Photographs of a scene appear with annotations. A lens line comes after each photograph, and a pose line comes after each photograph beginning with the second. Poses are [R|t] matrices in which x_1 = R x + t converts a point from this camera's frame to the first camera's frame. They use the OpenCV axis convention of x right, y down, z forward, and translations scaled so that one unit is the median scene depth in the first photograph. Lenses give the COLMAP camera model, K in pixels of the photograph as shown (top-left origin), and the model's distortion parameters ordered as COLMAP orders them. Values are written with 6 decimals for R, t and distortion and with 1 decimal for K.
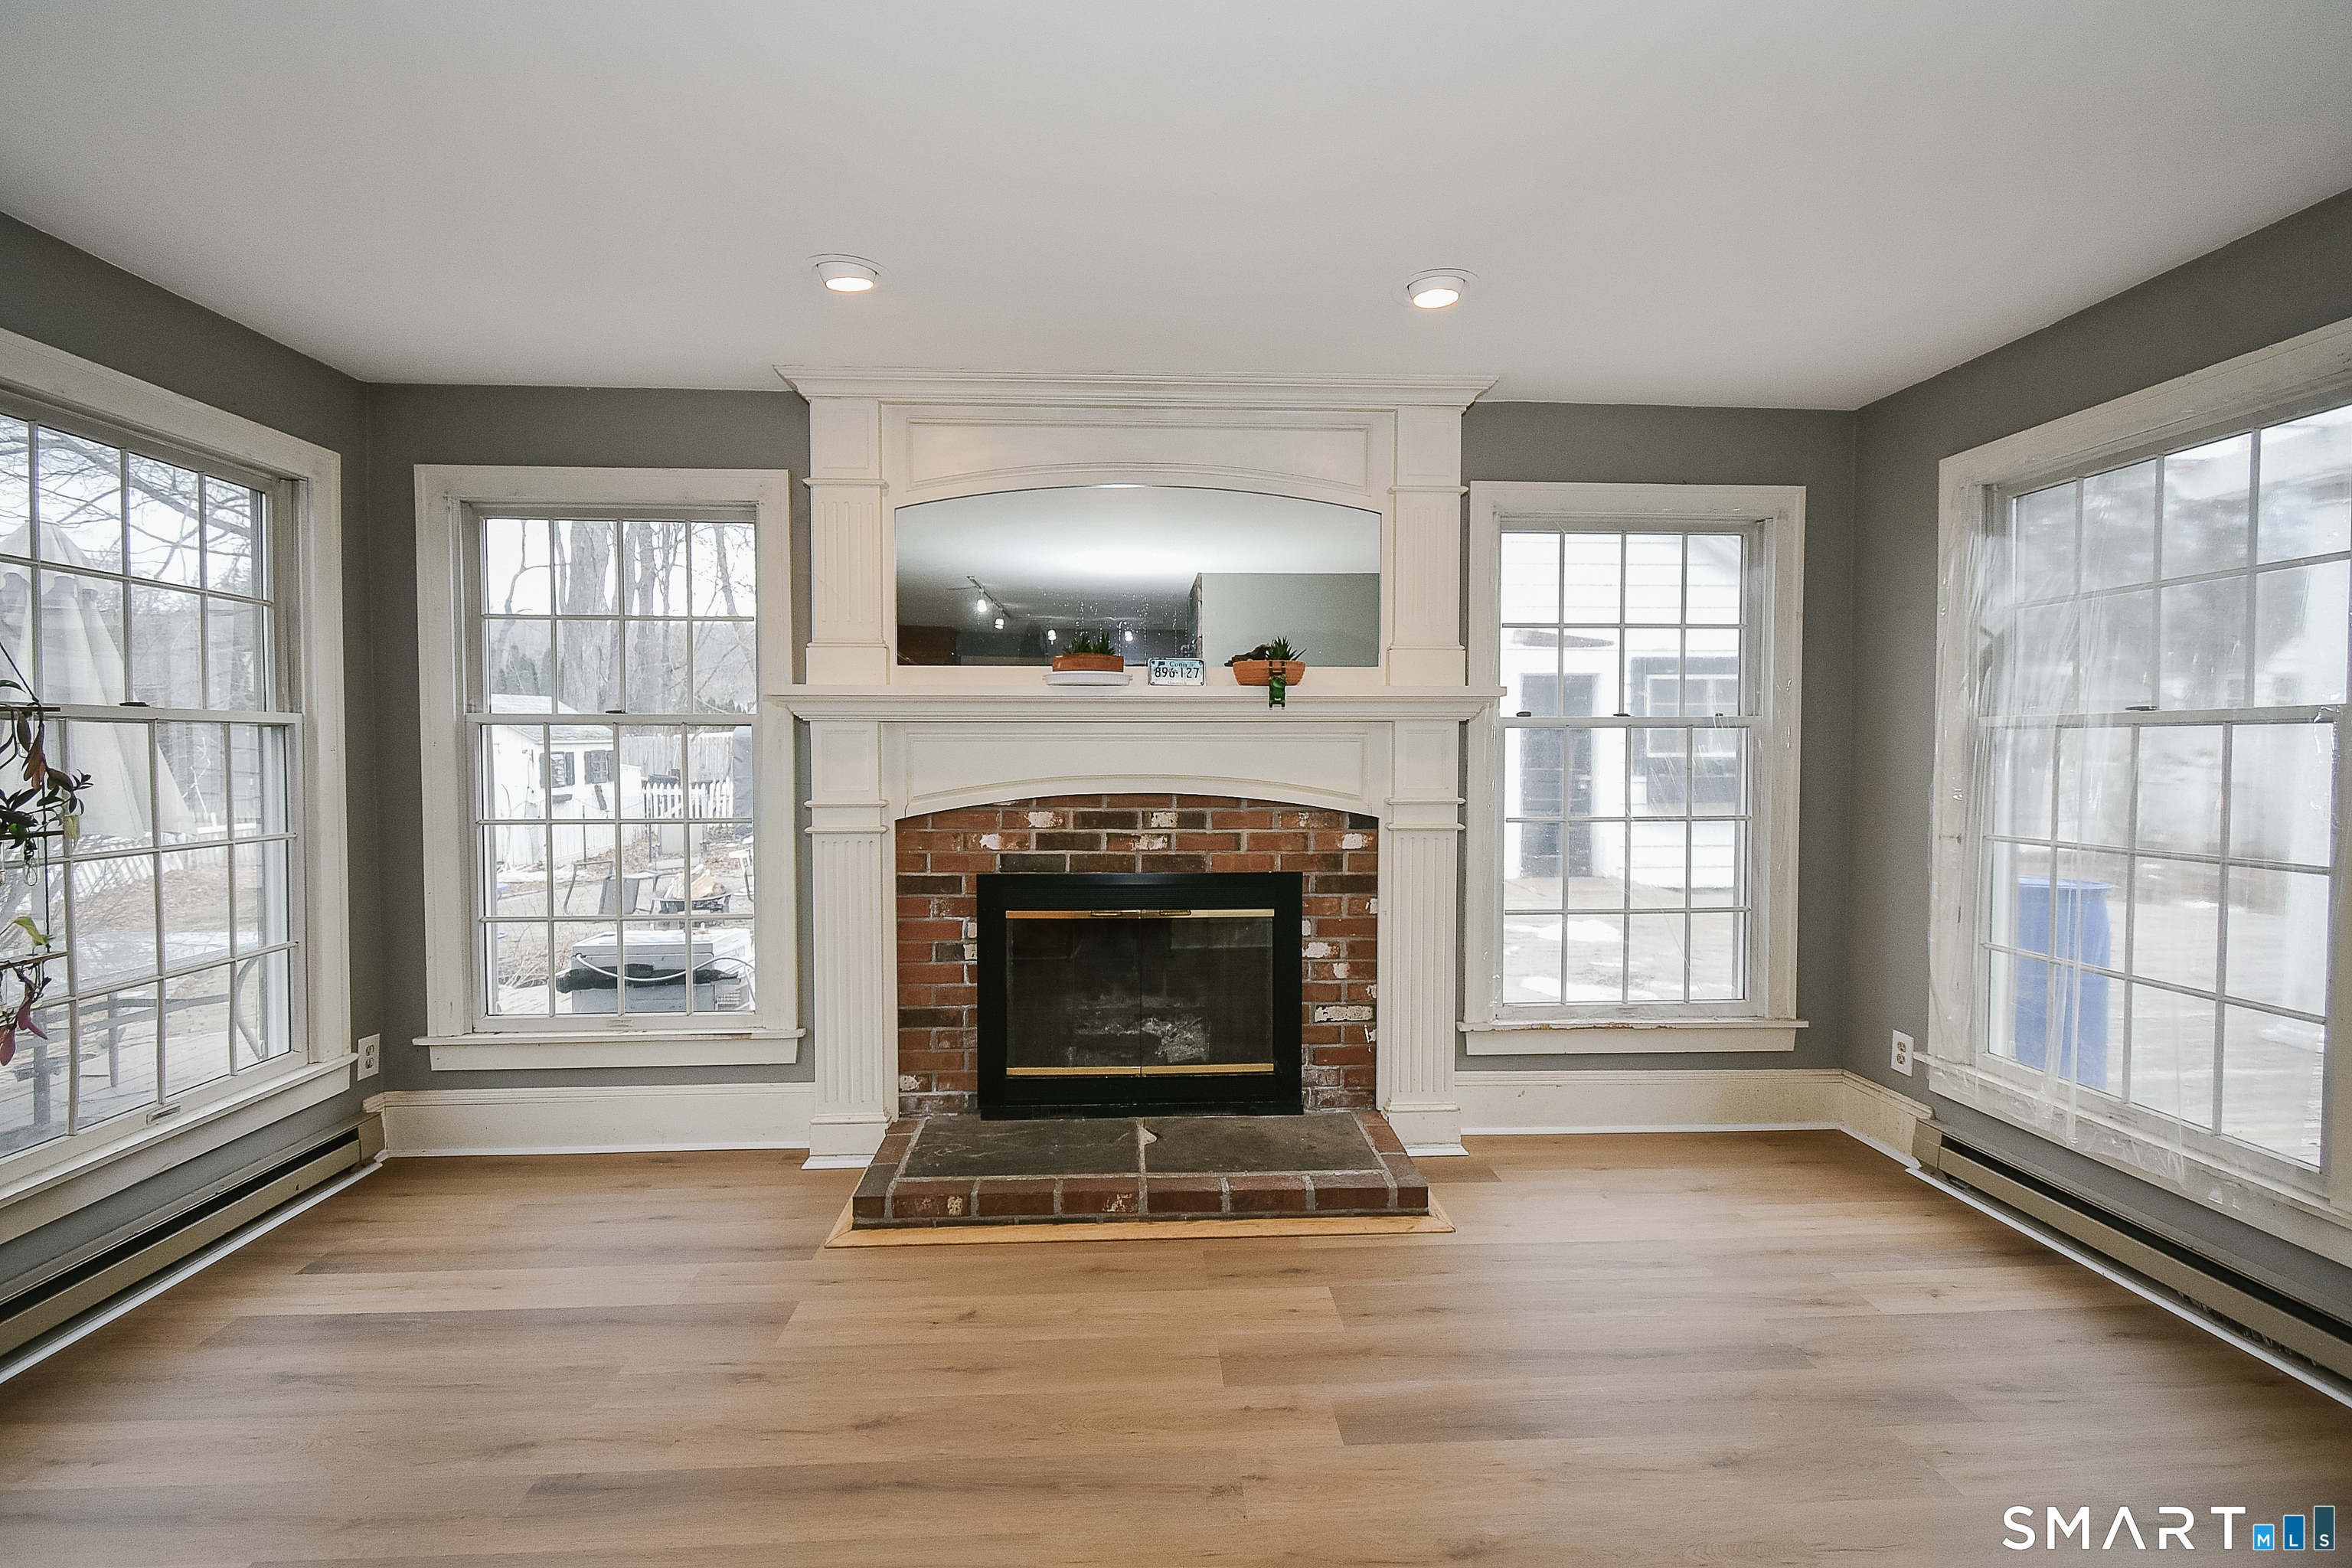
lens RADIAL K [[1047.8, 0, 1171.2], [0, 1047.8, 792.7], [0, 0, 1]] dist [0.006009, -0.000194]
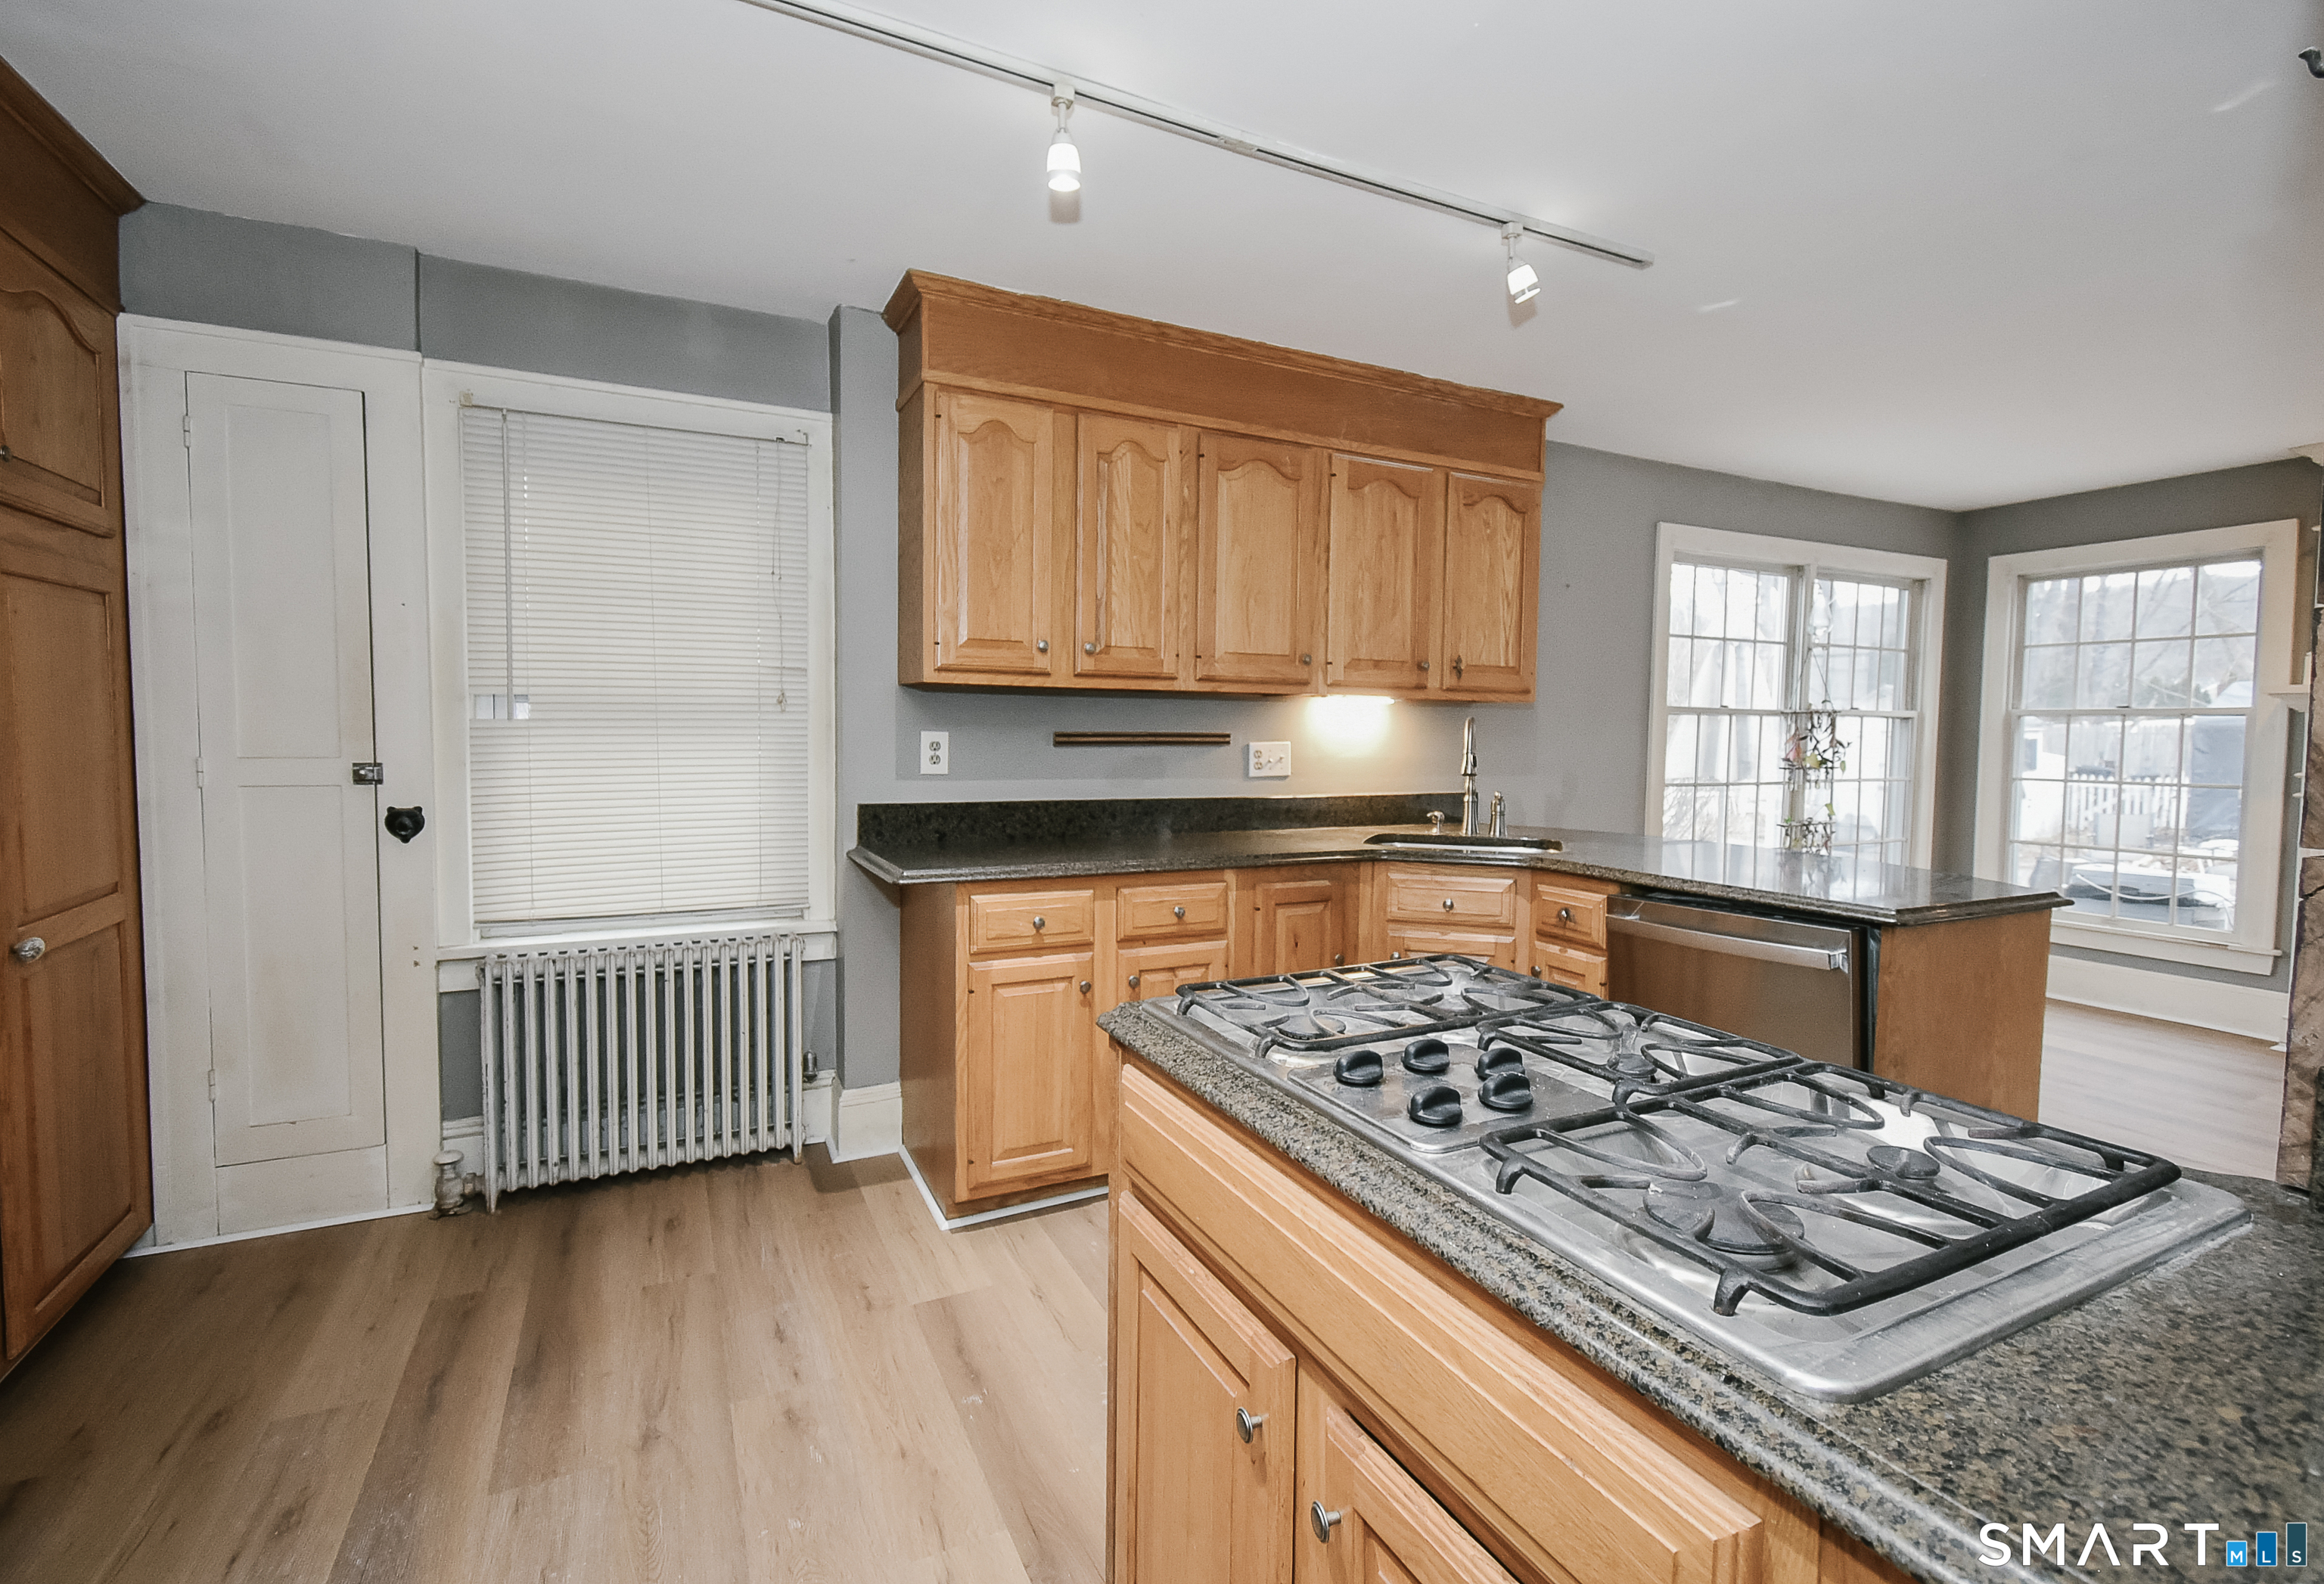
lens RADIAL K [[1075.3, 0, 1178.0], [0, 1075.3, 788.2], [0, 0, 1]] dist [-0.008718, -0.000546]
pose [[0.407487, 0.049111, -0.911889, 0.282494], [-0.044068, 0.998447, 0.034081, 0.040609], [0.912147, 0.026298, 0.409019, -0.782656]]
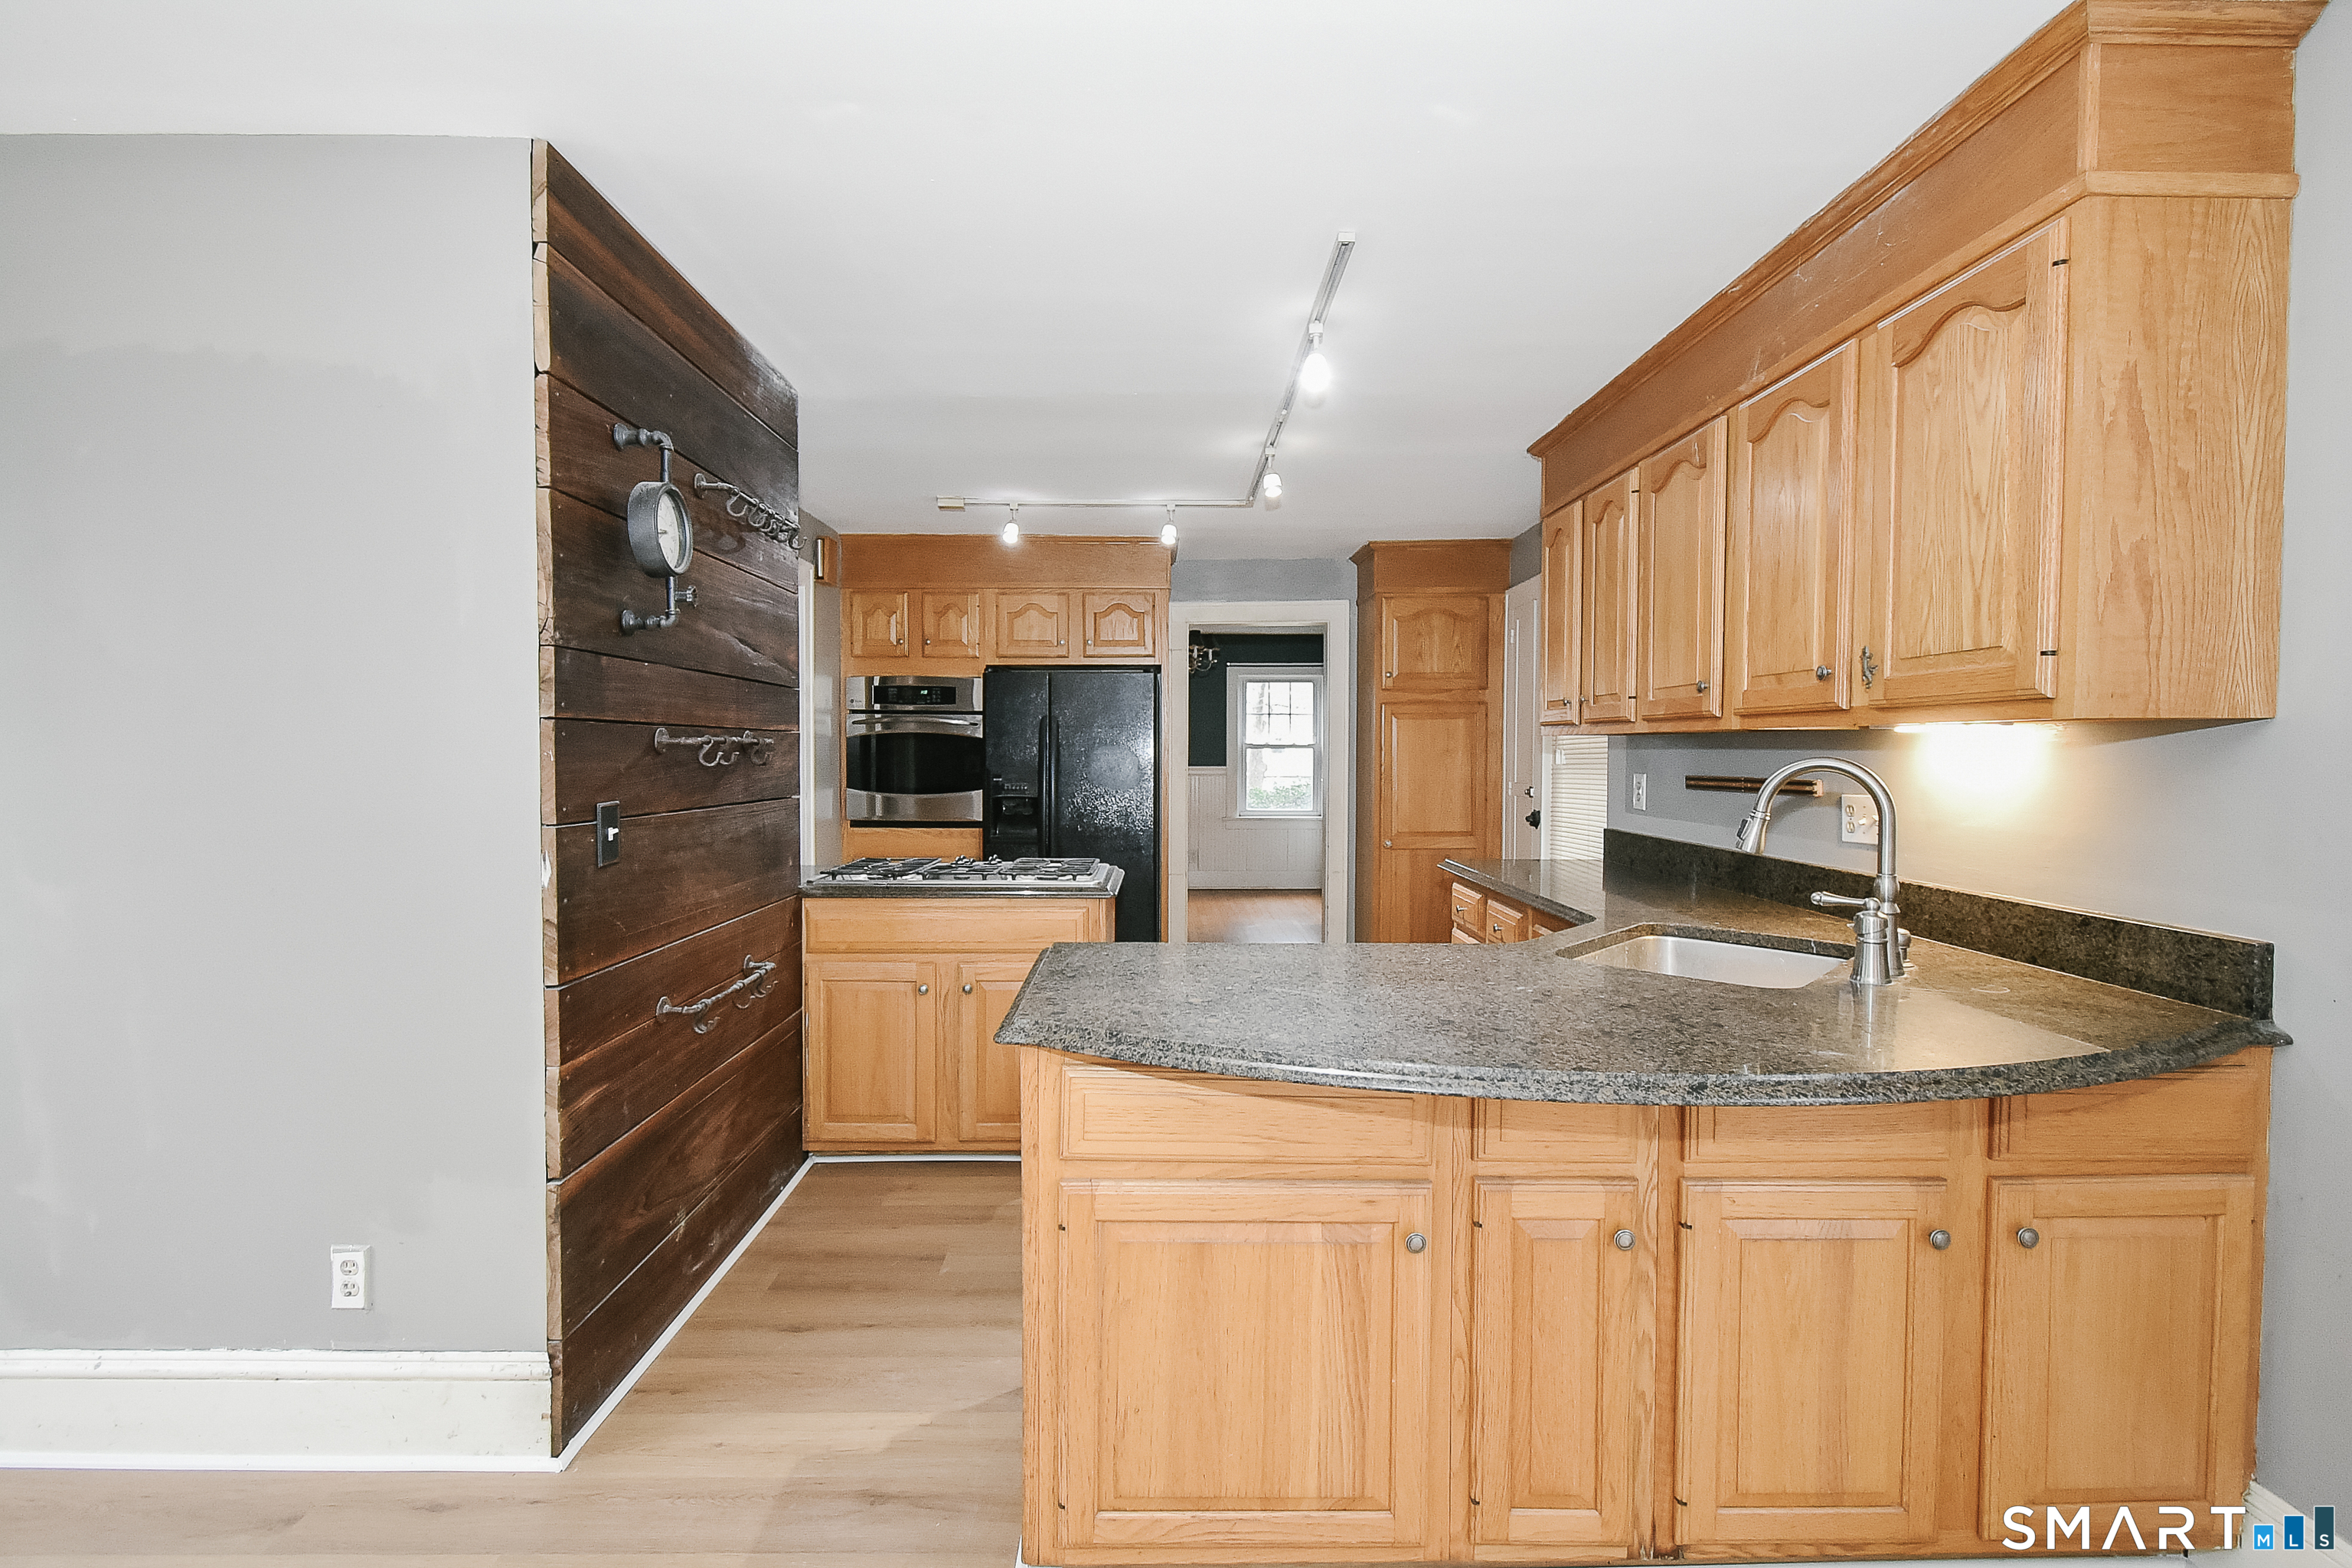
lens RADIAL K [[1047.8, 0, 1178.9], [0, 1047.8, 778.4], [0, 0, 1]] dist [0.006009, -0.000194]
pose [[-0.999693, -0.005770, 0.024082, -0.120517], [-0.004206, 0.997910, 0.064475, -0.017266], [-0.024404, 0.064354, -0.997629, 0.261566]]
